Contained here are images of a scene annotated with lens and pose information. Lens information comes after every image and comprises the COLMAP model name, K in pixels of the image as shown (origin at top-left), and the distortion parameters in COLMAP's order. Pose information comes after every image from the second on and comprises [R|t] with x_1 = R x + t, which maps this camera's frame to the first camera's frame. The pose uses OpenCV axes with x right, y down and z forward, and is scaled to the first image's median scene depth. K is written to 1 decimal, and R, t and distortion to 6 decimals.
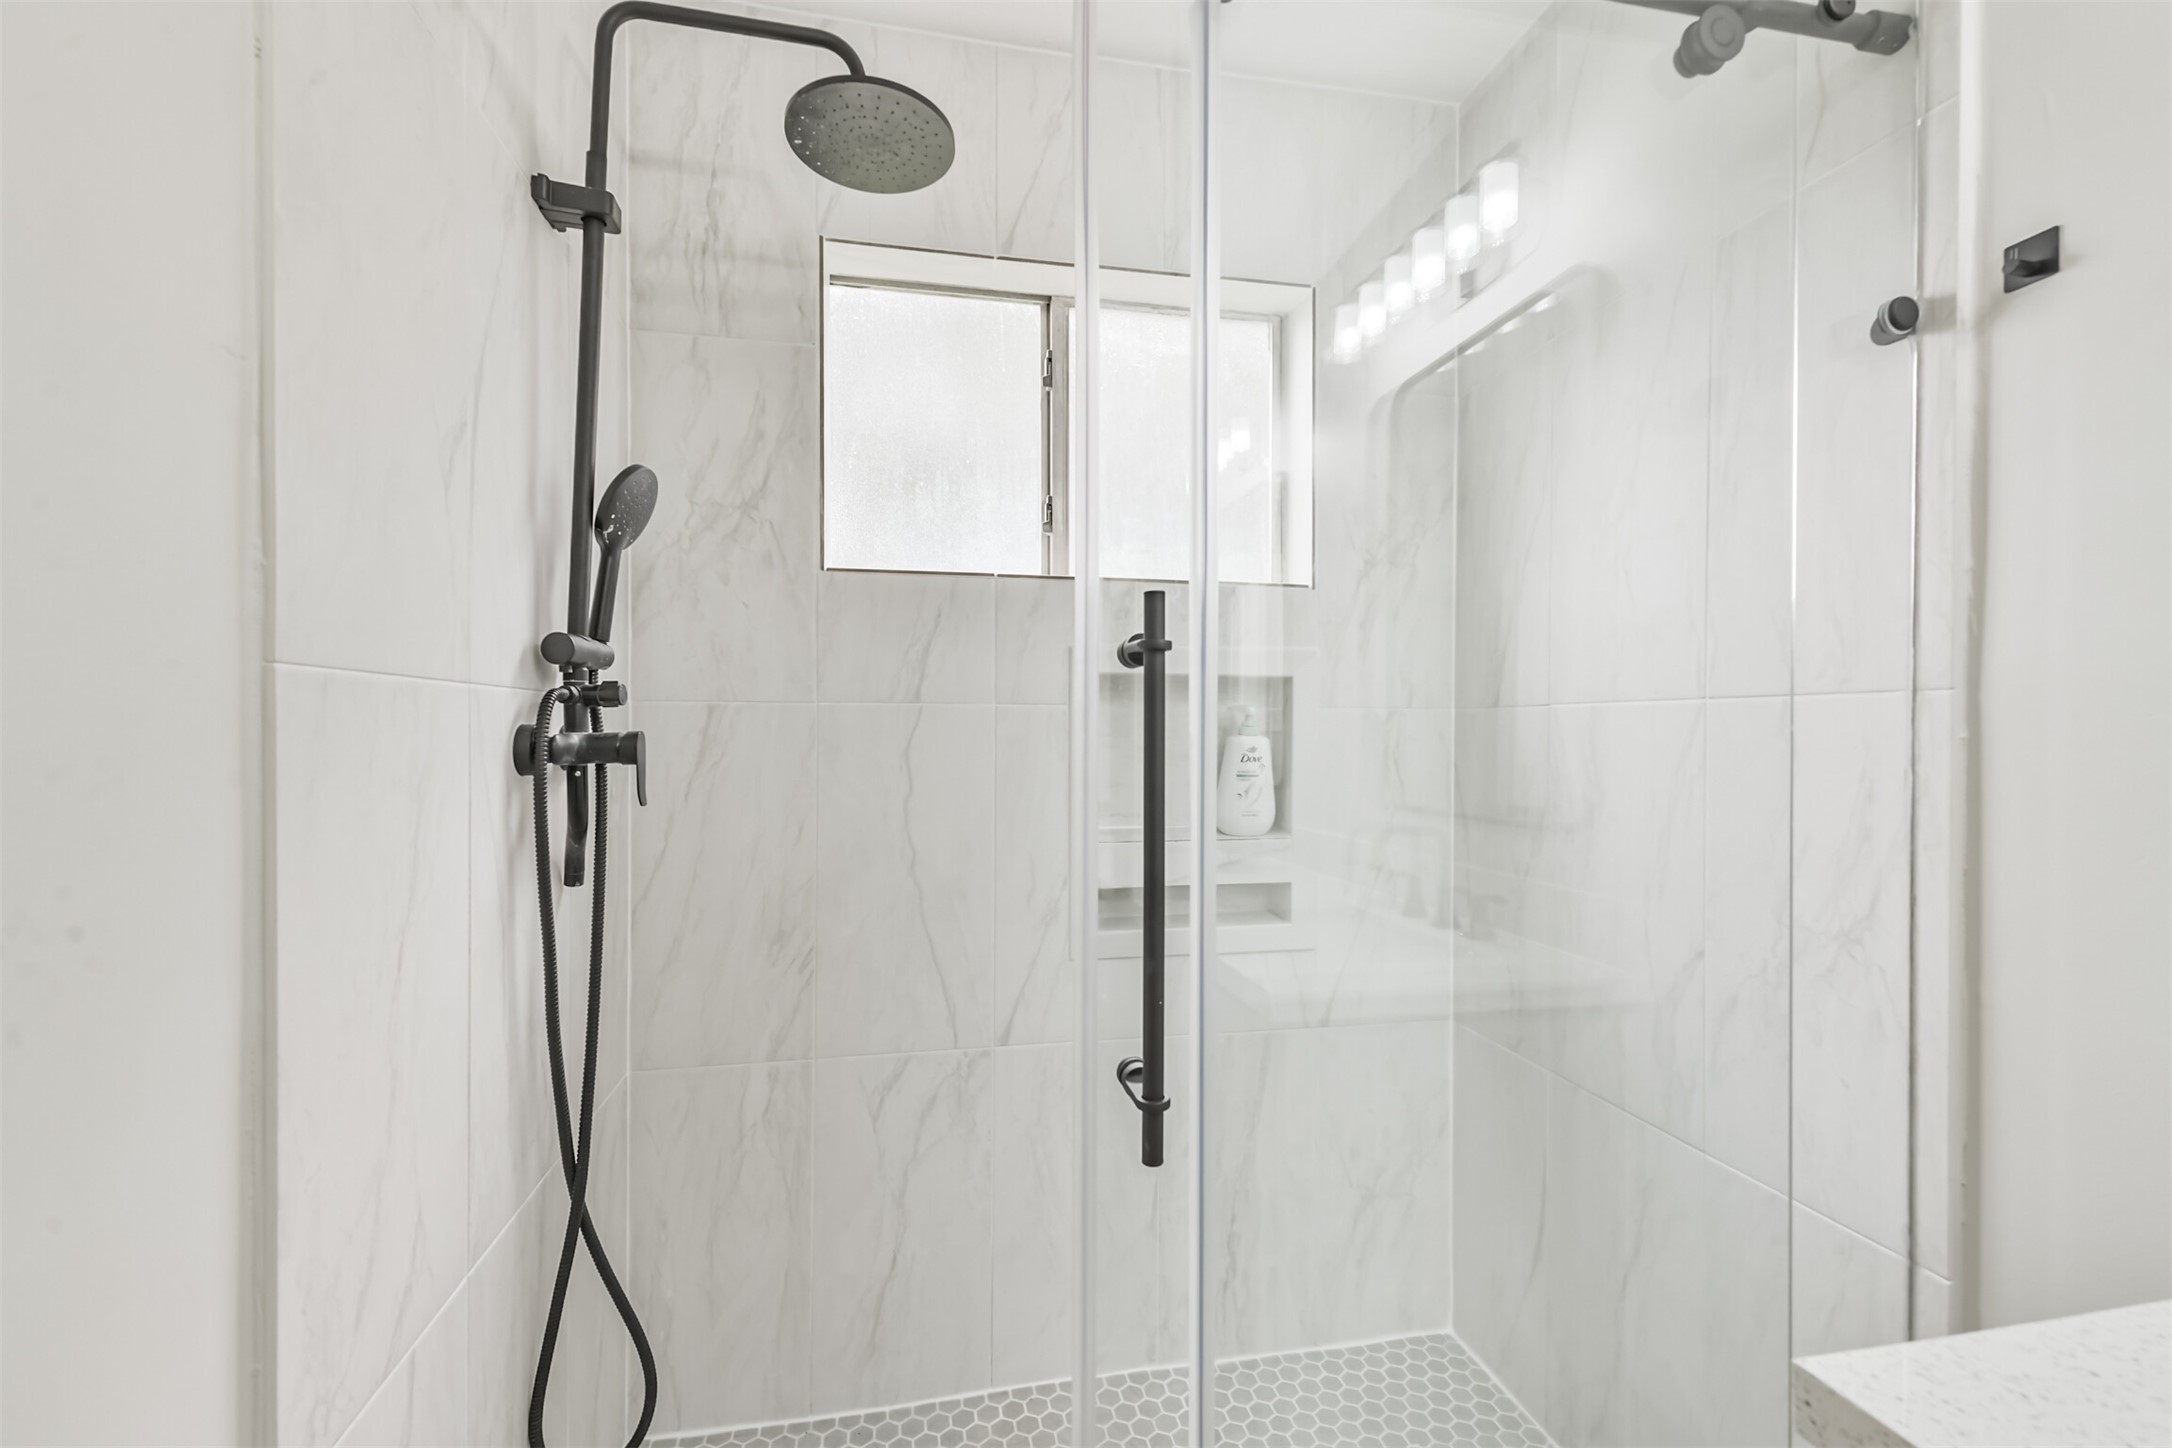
lens RADIAL K [[922.9, 0, 1082.1], [0, 922.9, 713.9], [0, 0, 1]] dist [0.020476, -0.007478]
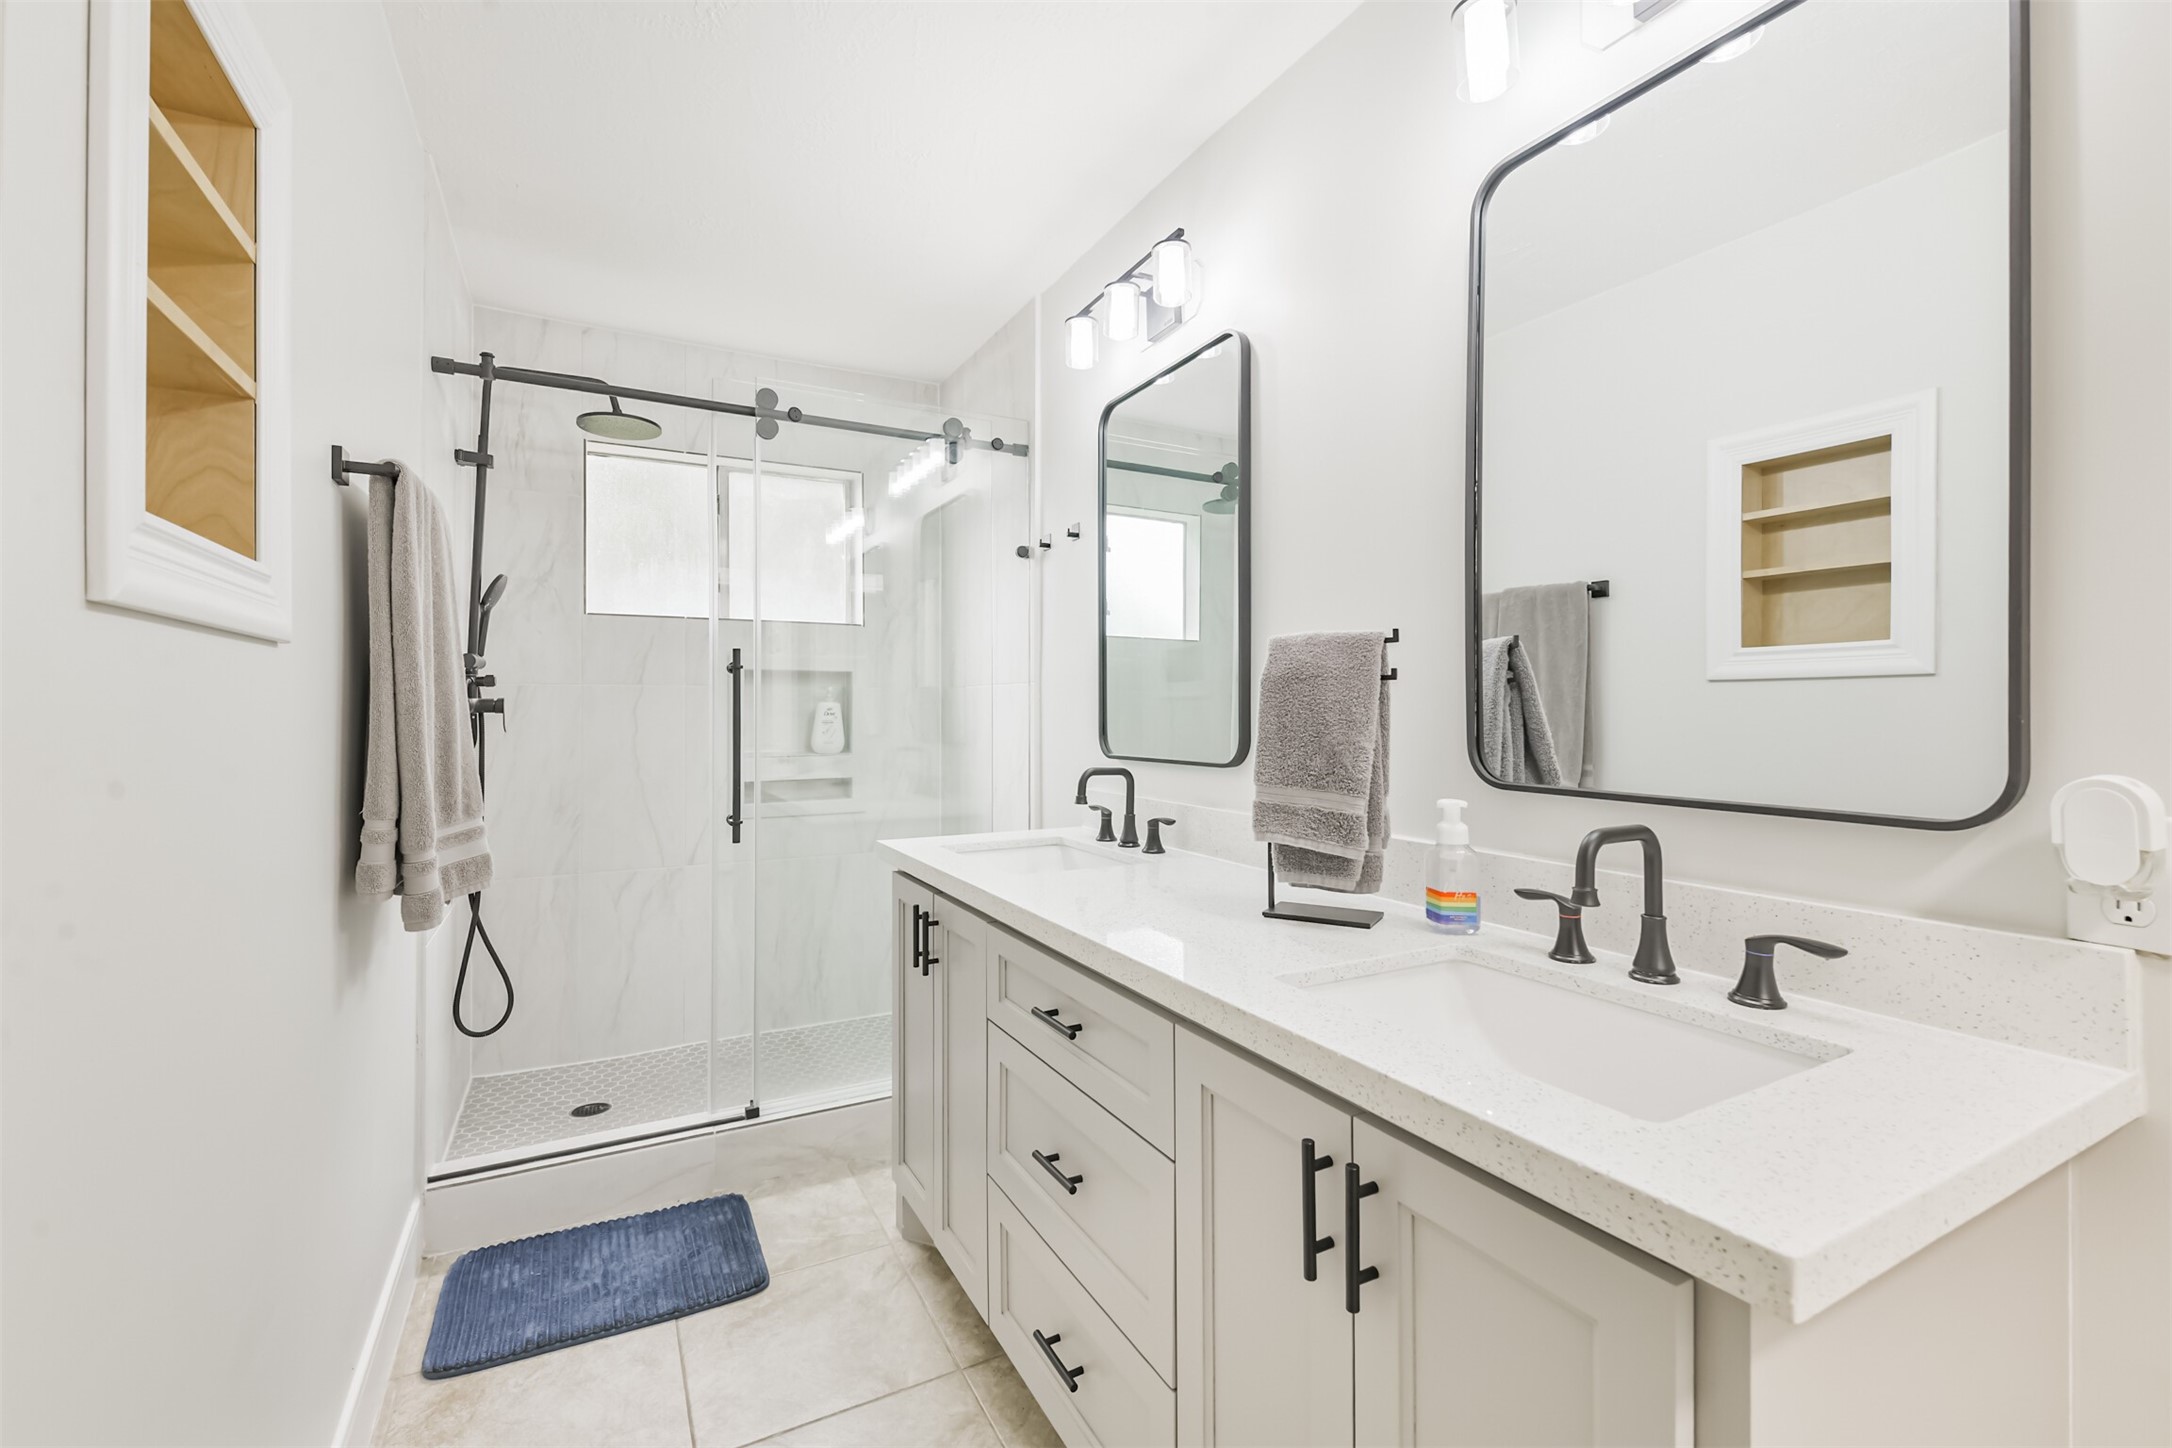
lens RADIAL K [[955.6, 0, 1095.2], [0, 955.6, 697.1], [0, 0, 1]] dist [0.025222, -0.021128]
pose [[0.958479, -0.001158, 0.285160, 0.160548], [-0.000537, 0.999983, 0.005867, 0.002421], [-0.285162, -0.005776, 0.958462, -1.199397]]
